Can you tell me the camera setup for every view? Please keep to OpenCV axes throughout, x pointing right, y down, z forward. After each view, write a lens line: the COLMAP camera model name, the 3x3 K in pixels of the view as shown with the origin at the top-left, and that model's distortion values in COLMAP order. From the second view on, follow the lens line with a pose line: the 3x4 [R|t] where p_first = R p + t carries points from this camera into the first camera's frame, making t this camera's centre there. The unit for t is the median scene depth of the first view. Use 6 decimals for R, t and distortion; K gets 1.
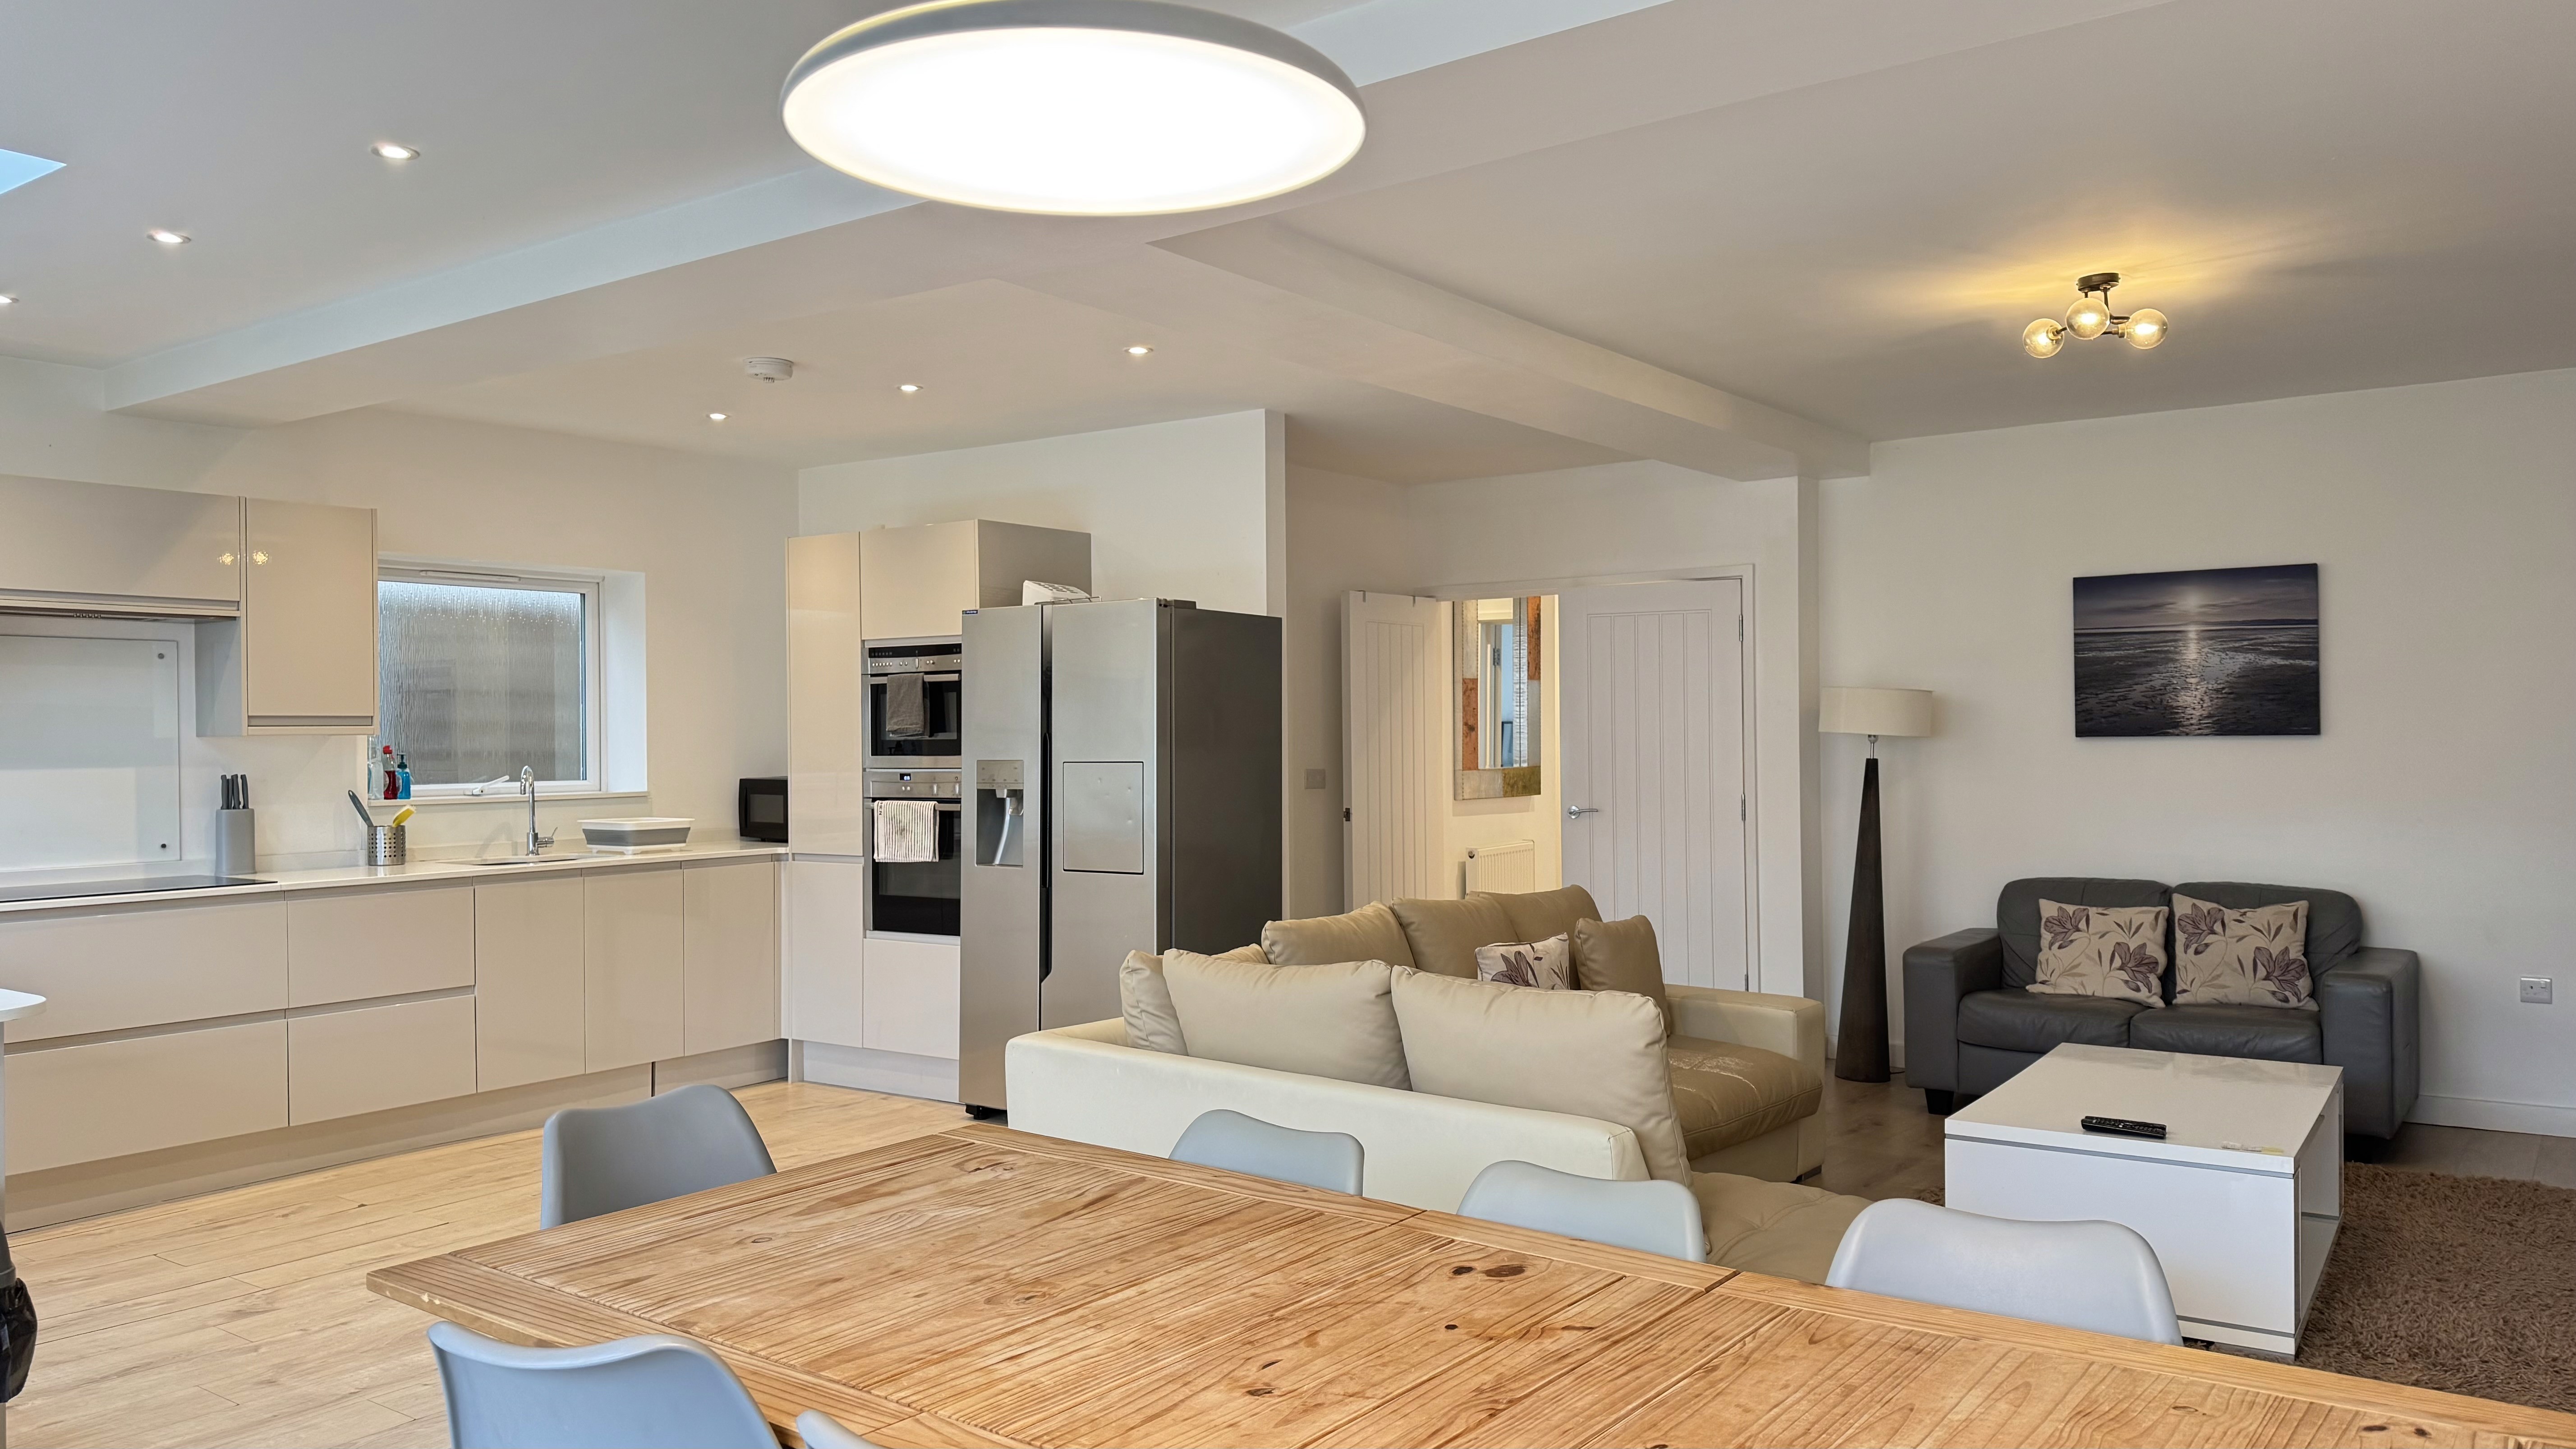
lens RADIAL K [[1865.2, 0, 1288.0], [0, 1865.2, 724.5], [0, 0, 1]] dist [0.009939, 0.002636]
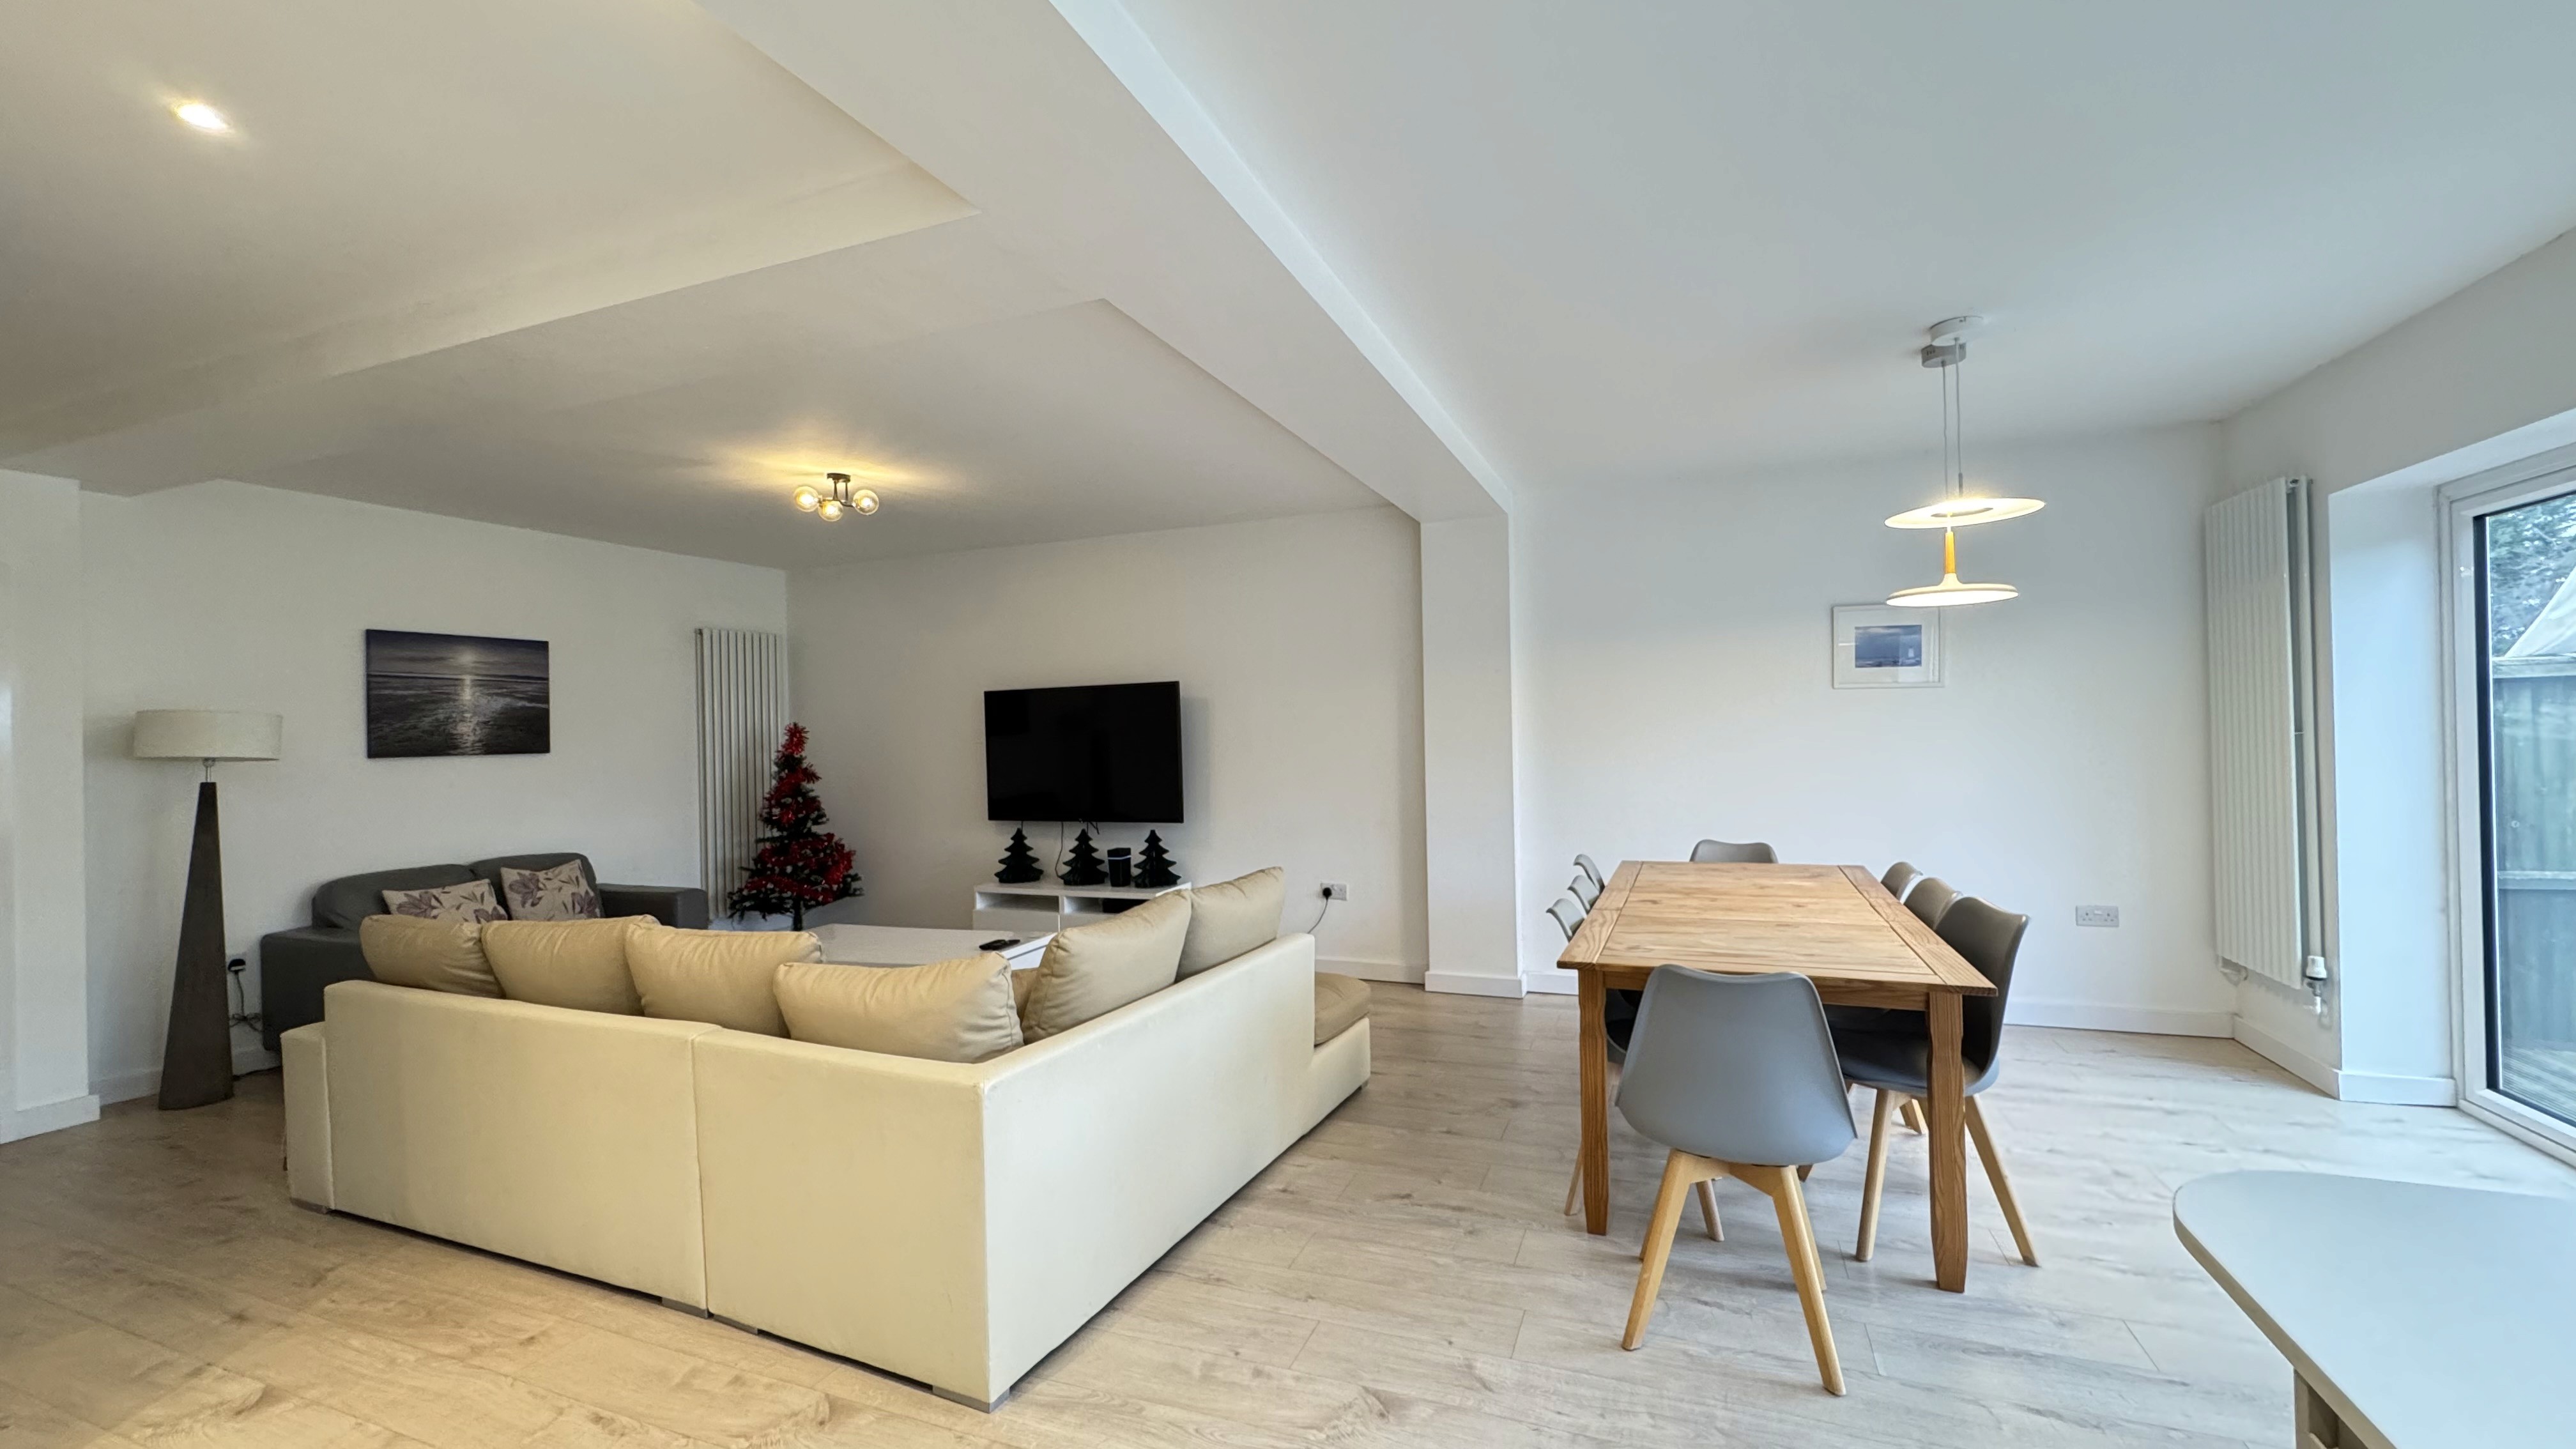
lens RADIAL K [[1030.1, 0, 1288.0], [0, 1030.1, 724.5], [0, 0, 1]] dist [-0.002089, -0.000289]
pose [[-0.251117, 0.022206, 0.967702, -0.402817], [0.018222, 0.999668, -0.018211, 0.008102], [-0.967785, 0.013061, -0.251438, 0.605289]]
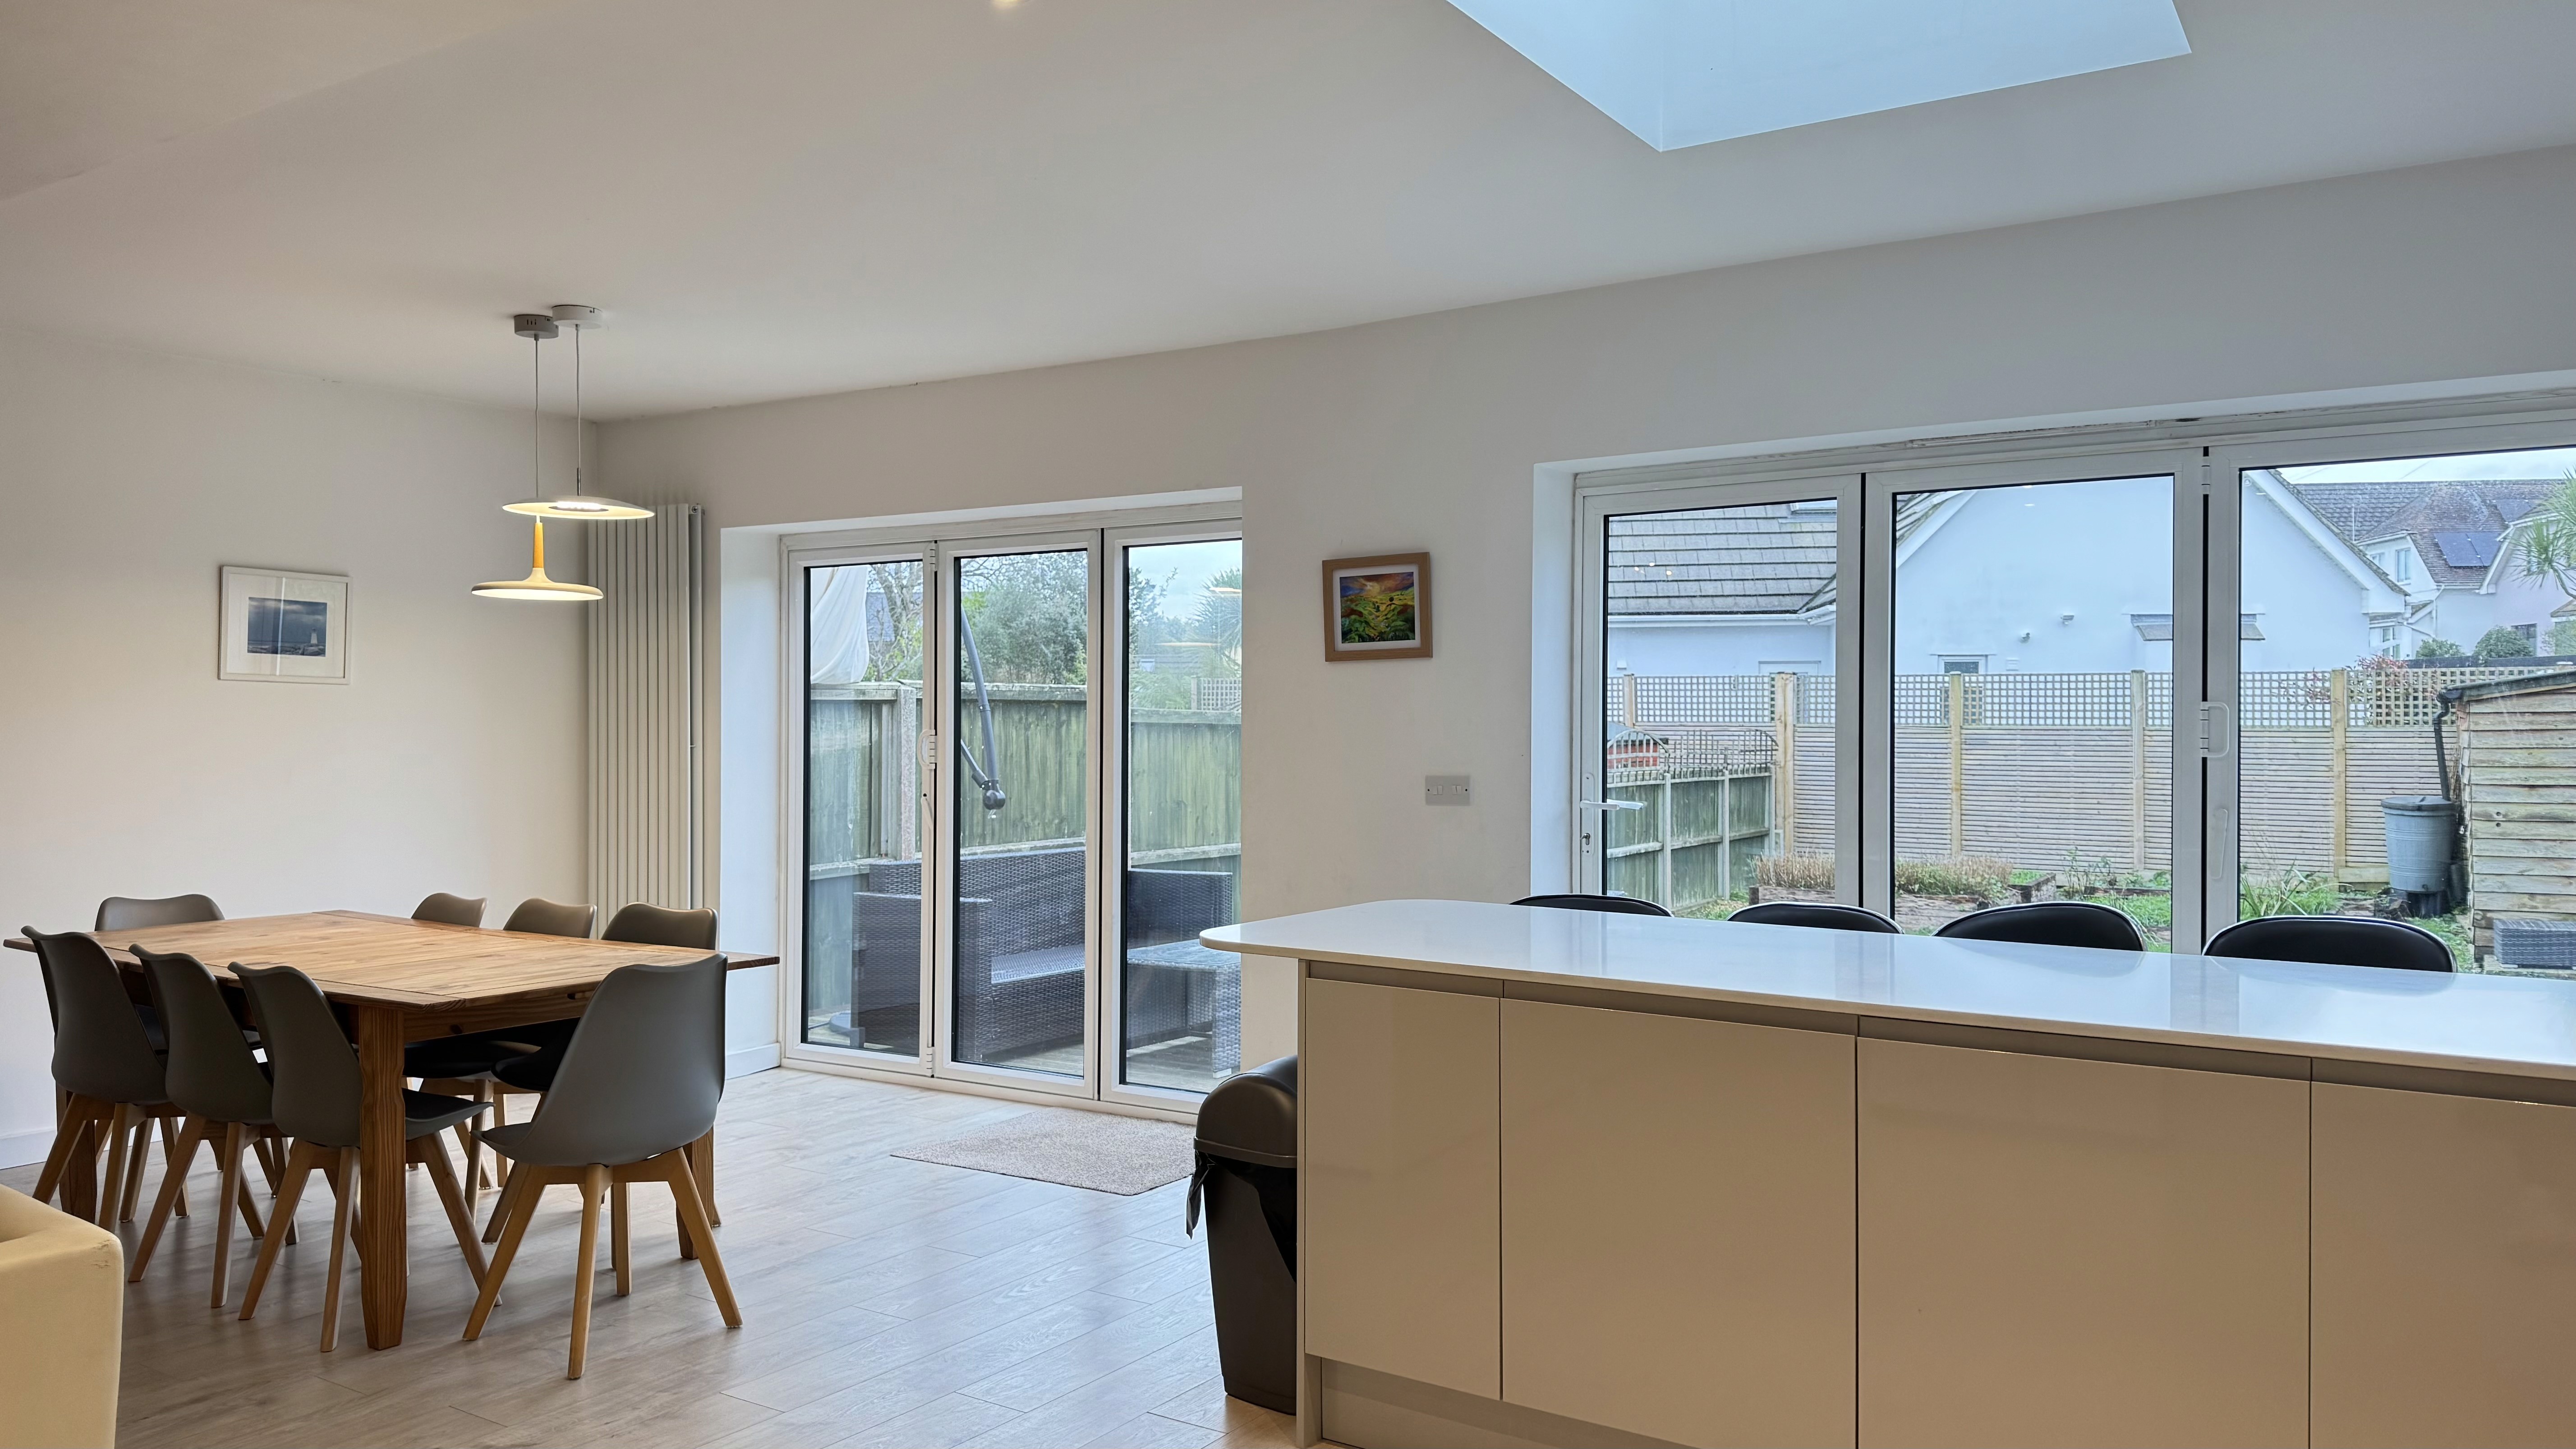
lens RADIAL K [[1865.2, 0, 1288.0], [0, 1865.2, 724.5], [0, 0, 1]] dist [0.009939, 0.002636]
pose [[-0.998718, 0.007461, -0.050058, -0.297825], [0.007714, 0.999958, -0.004862, 0.008175], [0.050019, -0.005242, -0.998734, 1.003378]]
